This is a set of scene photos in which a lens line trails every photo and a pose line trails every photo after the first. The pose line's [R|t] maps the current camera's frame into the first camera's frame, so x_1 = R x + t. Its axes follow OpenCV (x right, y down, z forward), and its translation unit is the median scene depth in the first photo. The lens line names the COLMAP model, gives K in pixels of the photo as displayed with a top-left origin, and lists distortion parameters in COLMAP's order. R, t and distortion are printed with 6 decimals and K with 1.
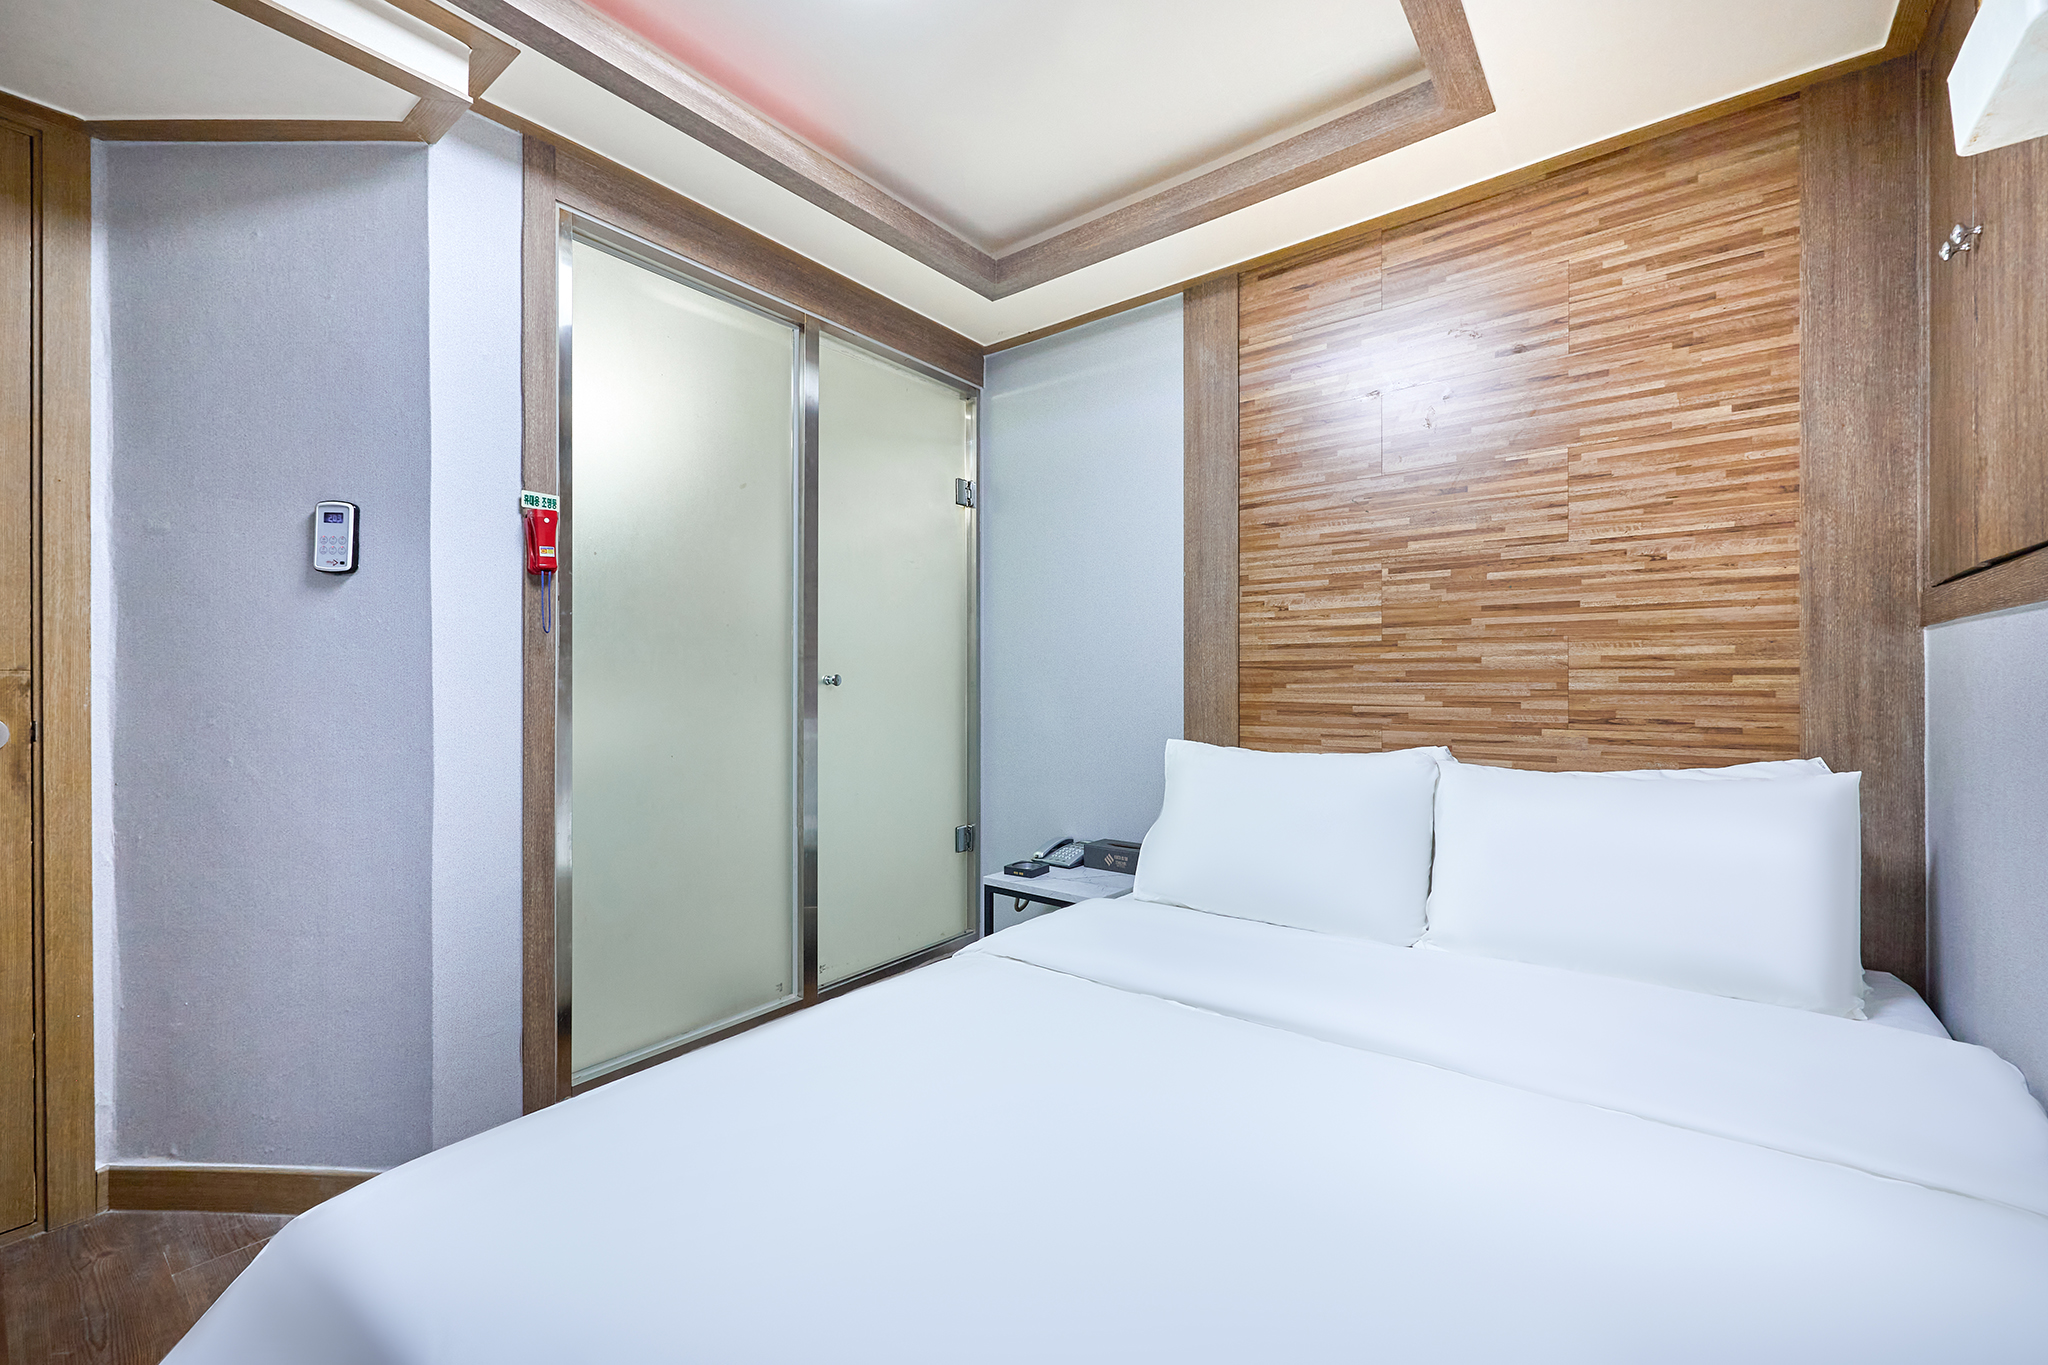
lens RADIAL K [[818.6, 0, 1024.0], [0, 818.6, 682.5], [0, 0, 1]] dist [-0.002575, 0.000091]
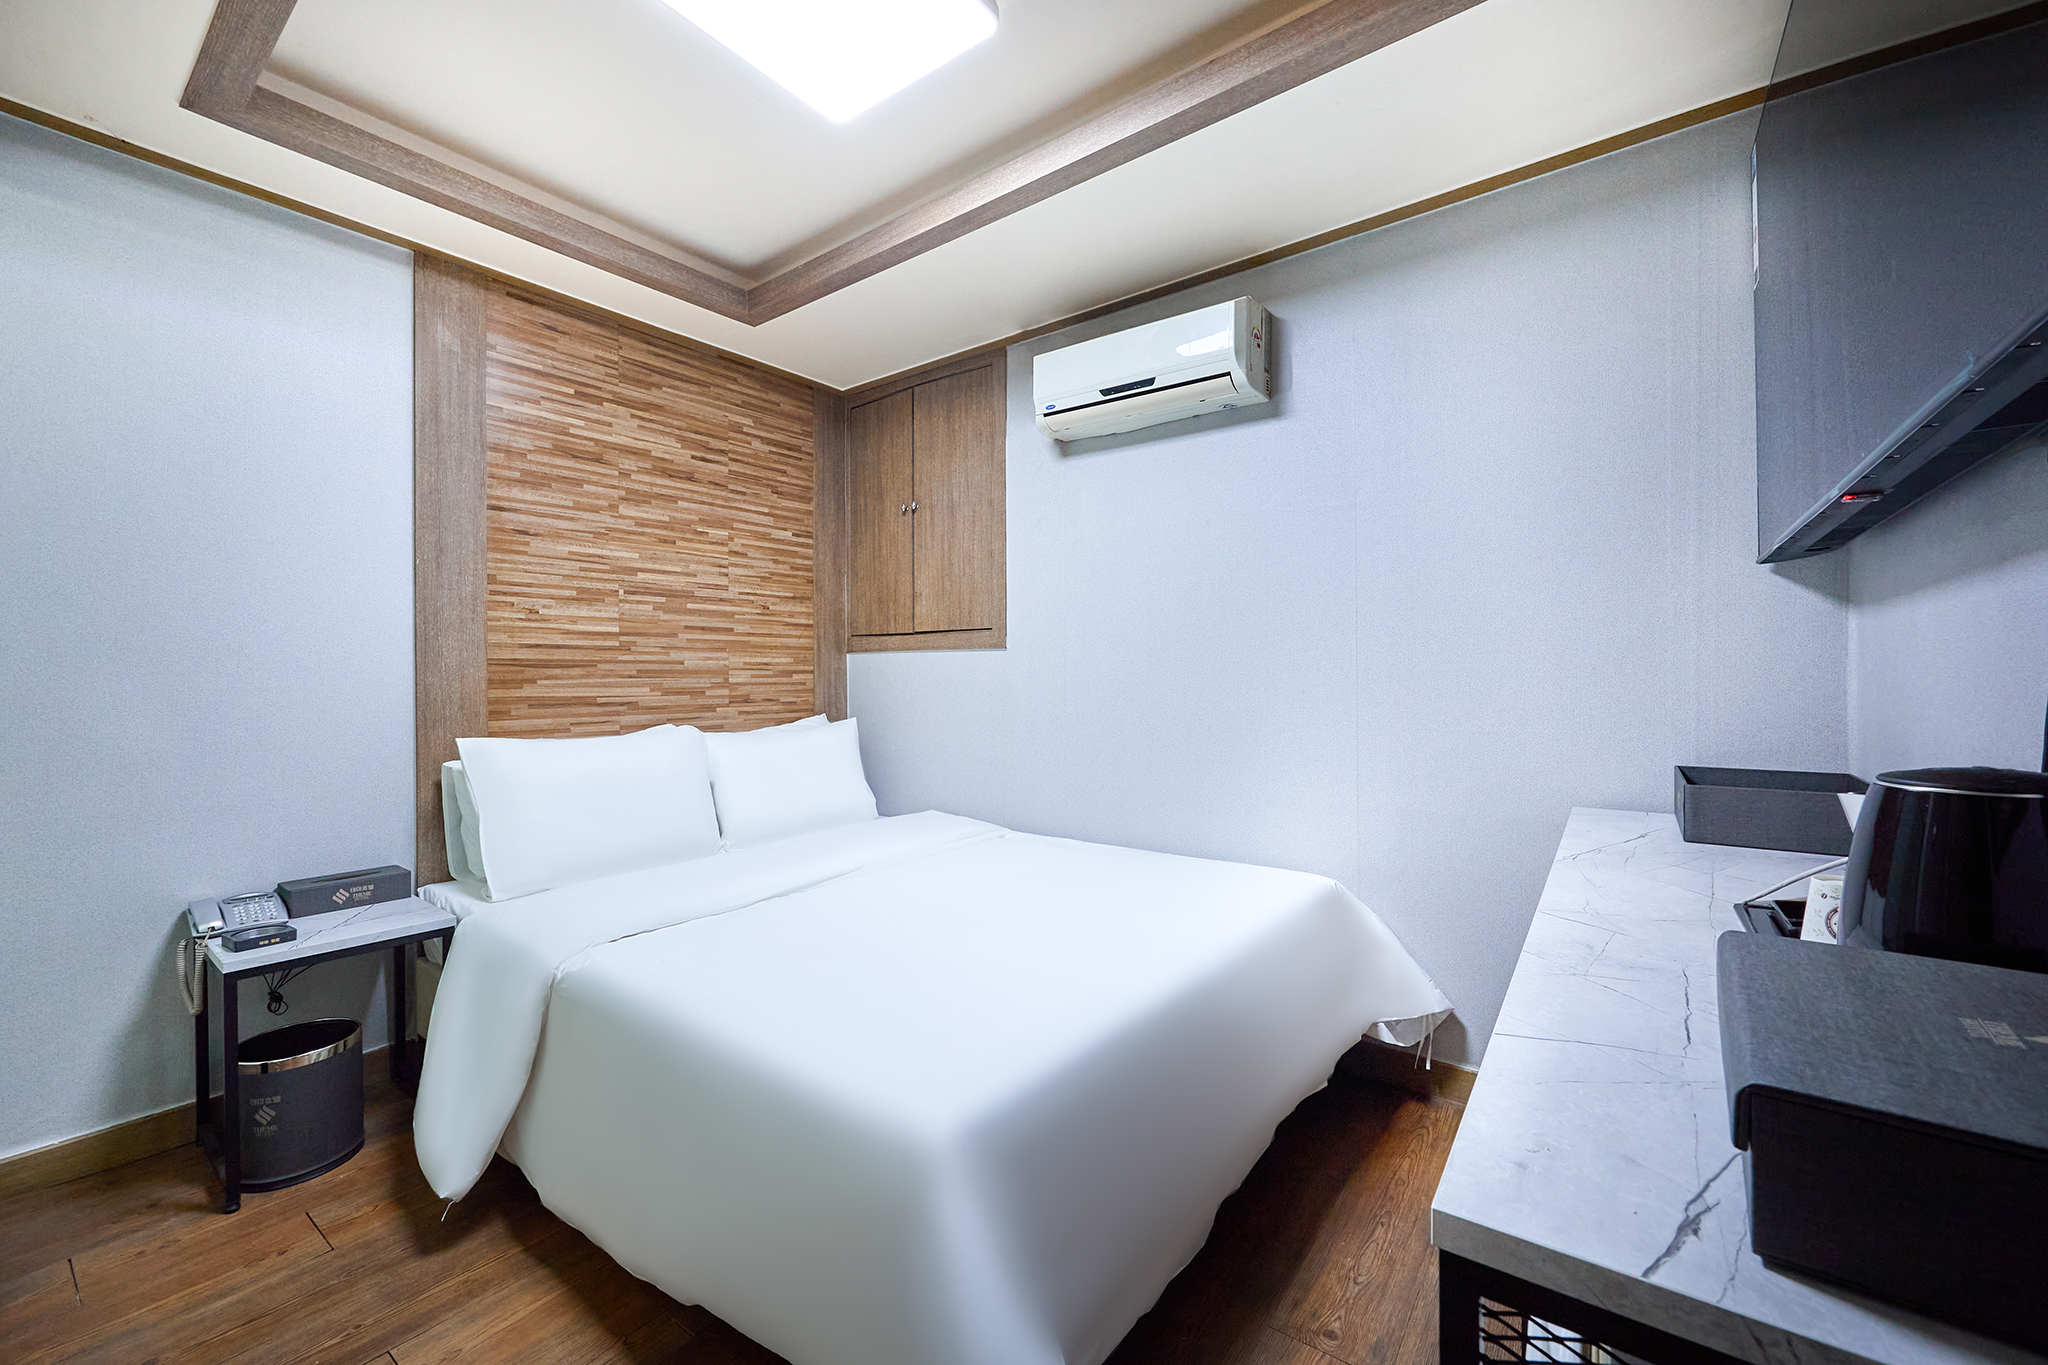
lens RADIAL K [[818.6, 0, 1024.0], [0, 818.6, 682.5], [0, 0, 1]] dist [-0.002575, 0.000091]
pose [[-0.010458, -0.005328, 0.999931, -0.889253], [0.006421, 0.999965, 0.005396, 0.003571], [-0.999925, 0.006477, -0.010423, 0.404885]]
